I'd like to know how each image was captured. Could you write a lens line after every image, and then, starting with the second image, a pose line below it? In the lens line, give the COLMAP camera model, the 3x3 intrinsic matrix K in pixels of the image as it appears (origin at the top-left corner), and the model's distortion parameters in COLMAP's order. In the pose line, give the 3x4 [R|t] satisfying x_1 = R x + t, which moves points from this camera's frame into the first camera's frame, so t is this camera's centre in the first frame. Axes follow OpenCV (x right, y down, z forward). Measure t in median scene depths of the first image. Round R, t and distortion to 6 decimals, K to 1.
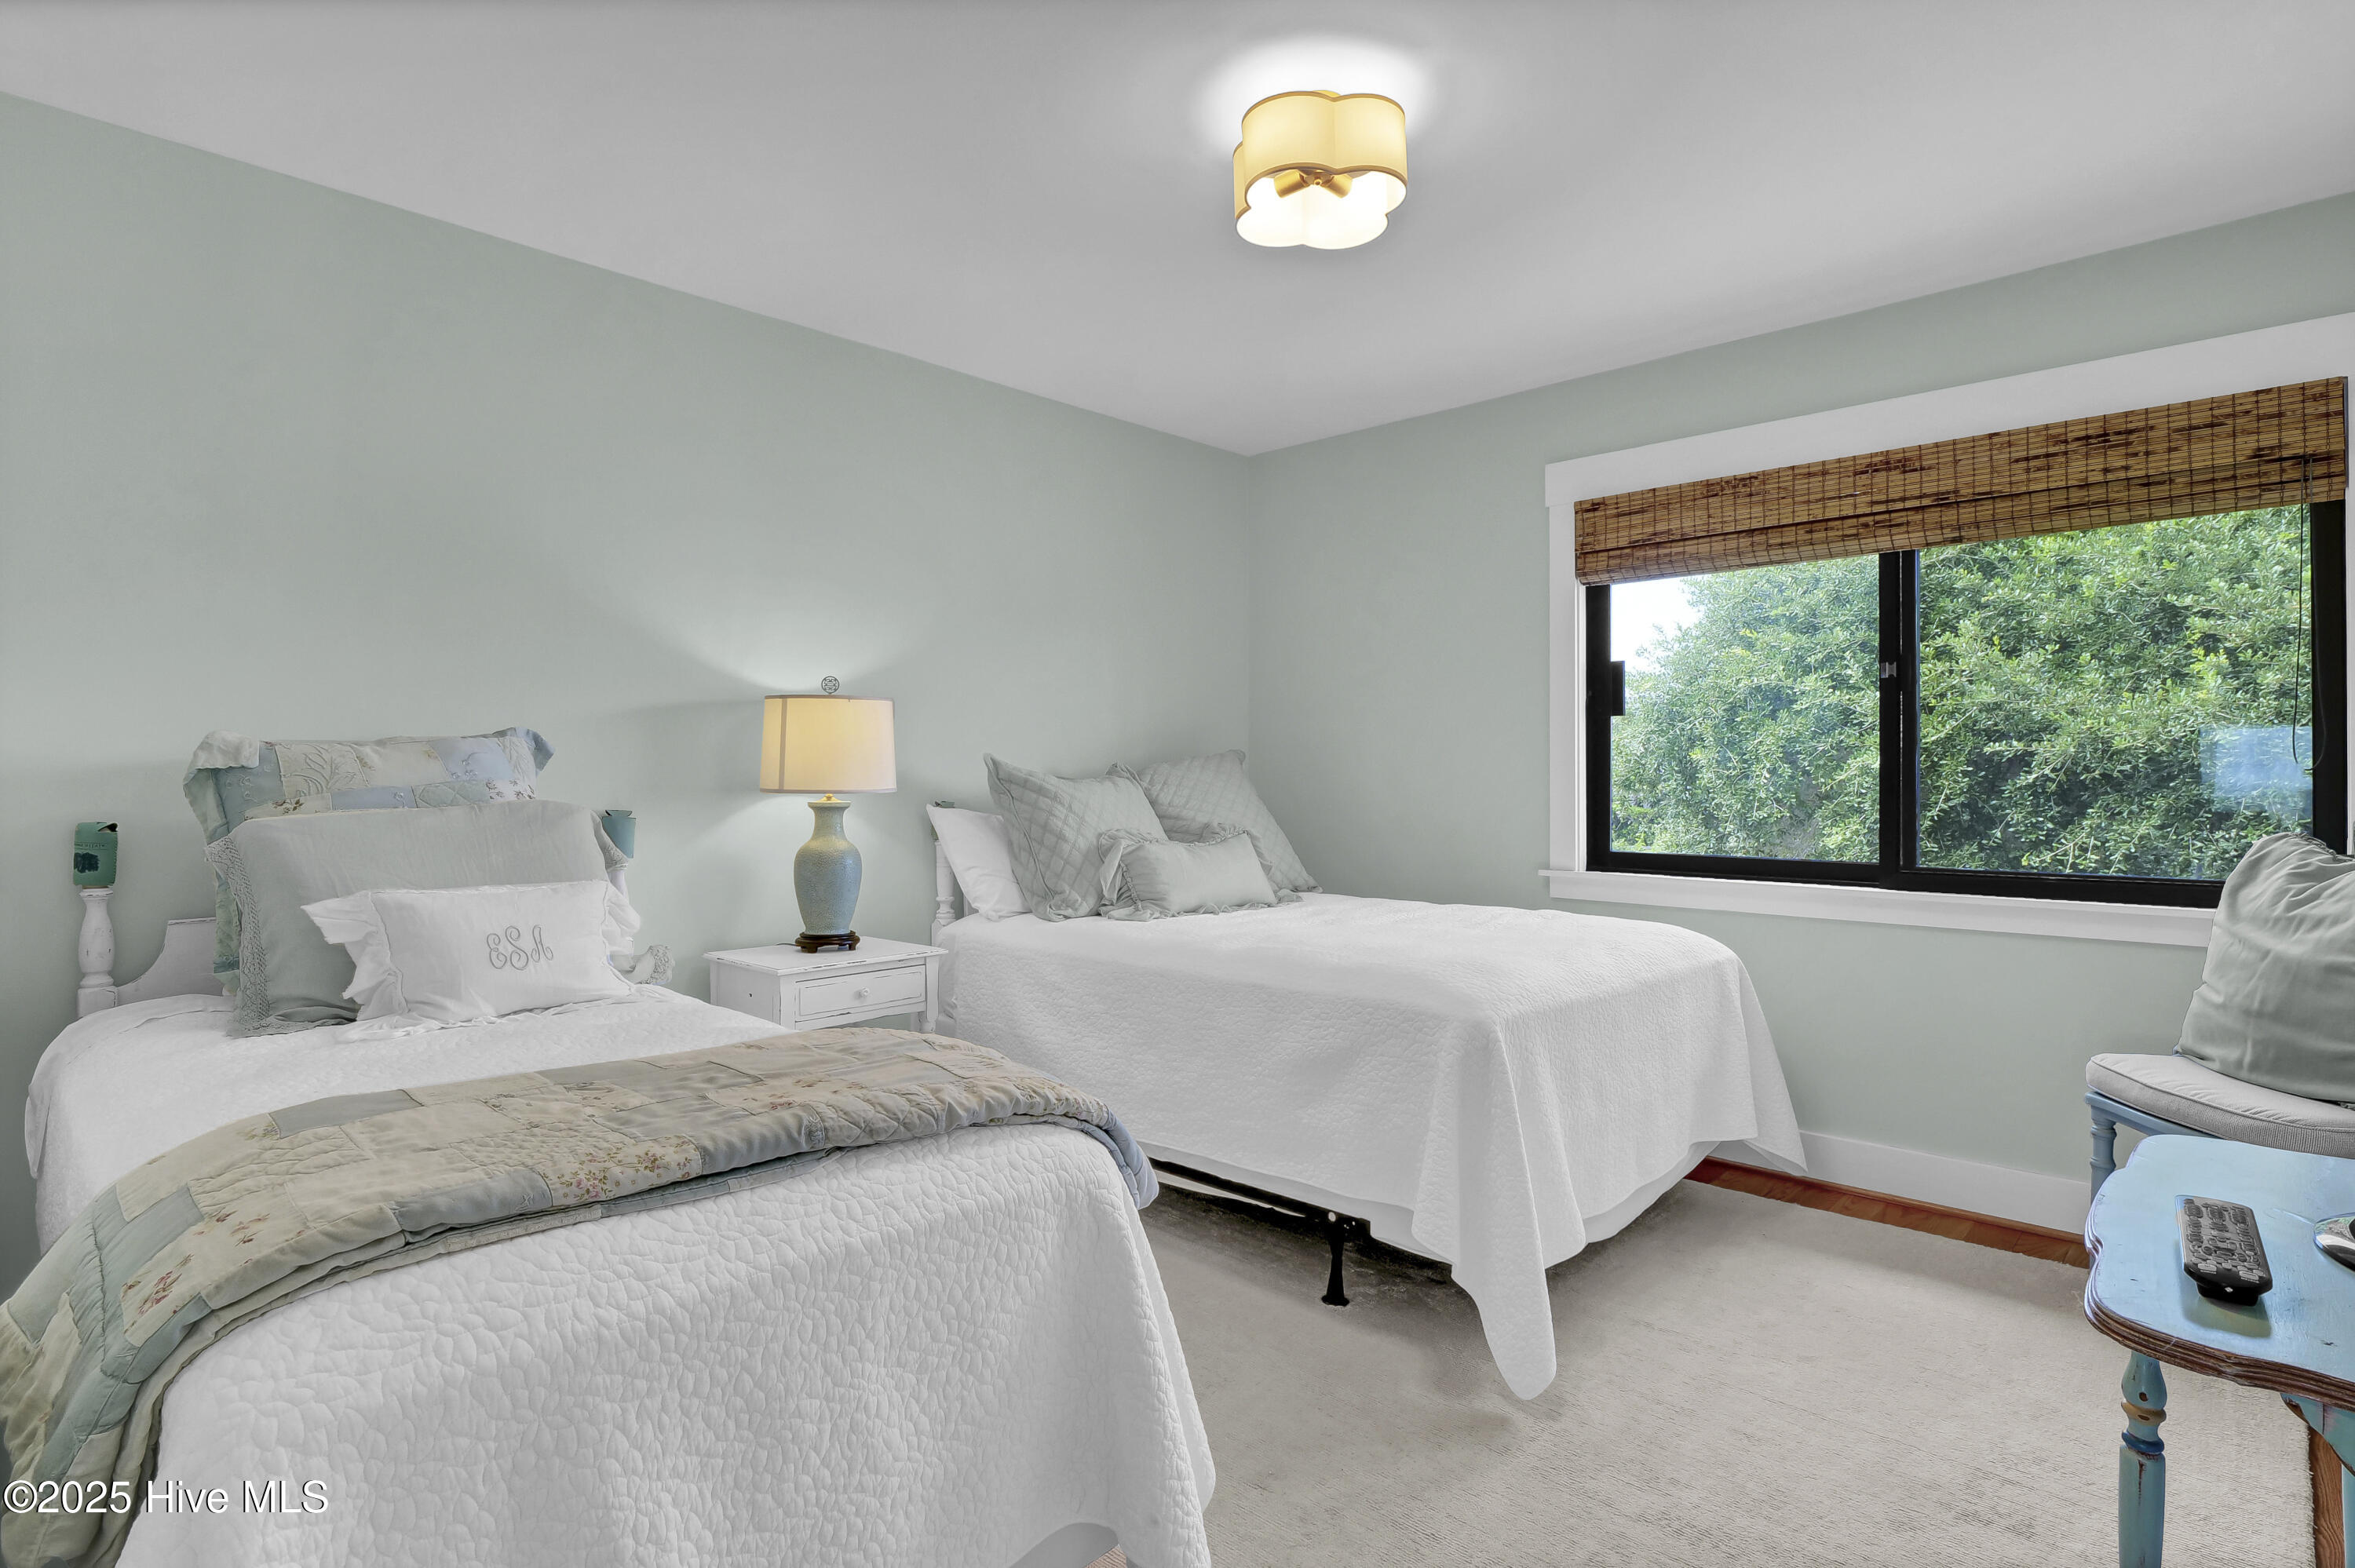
lens RADIAL K [[1171.3, 0, 1170.4], [0, 1171.3, 800.3], [0, 0, 1]] dist [-0.016339, -0.000851]
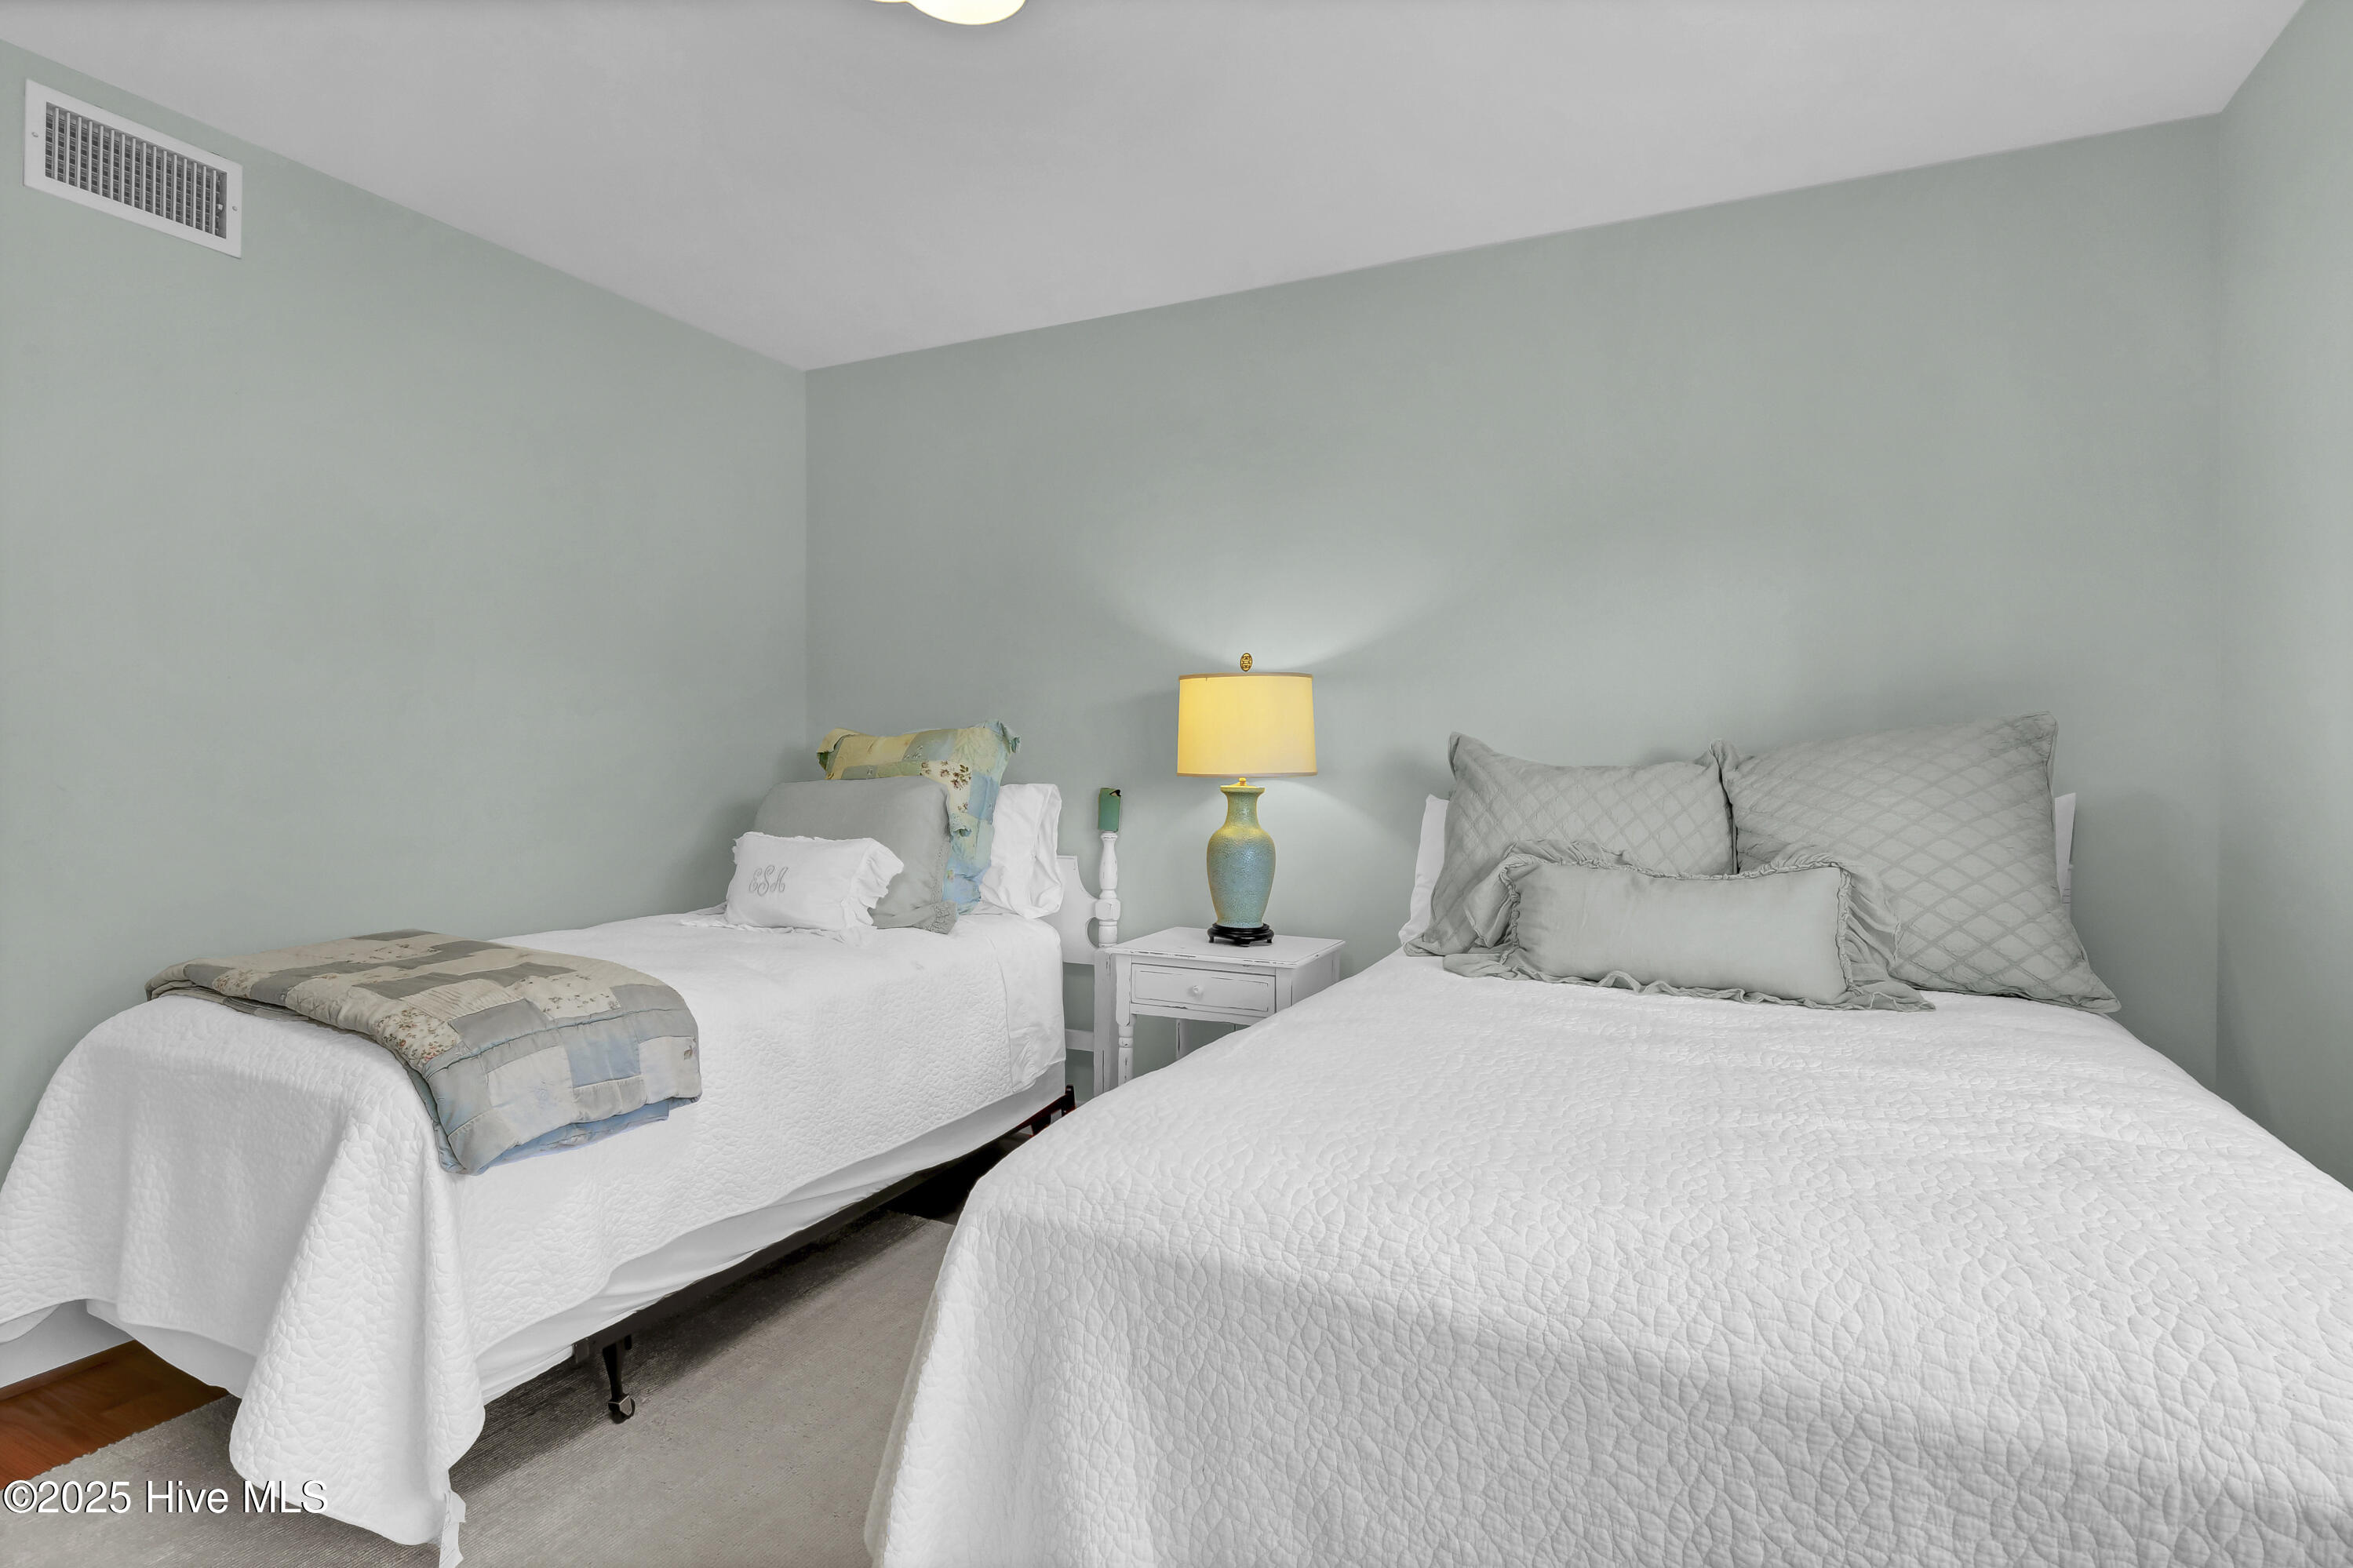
lens RADIAL K [[1170.3, 0, 1169.4], [0, 1170.3, 800.3], [0, 0, 1]] dist [-0.016339, -0.000851]
pose [[0.308211, 0.036297, -0.950625, 0.796469], [-0.023734, 0.999254, 0.030459, -0.020161], [0.951022, 0.013174, 0.308843, 0.895891]]
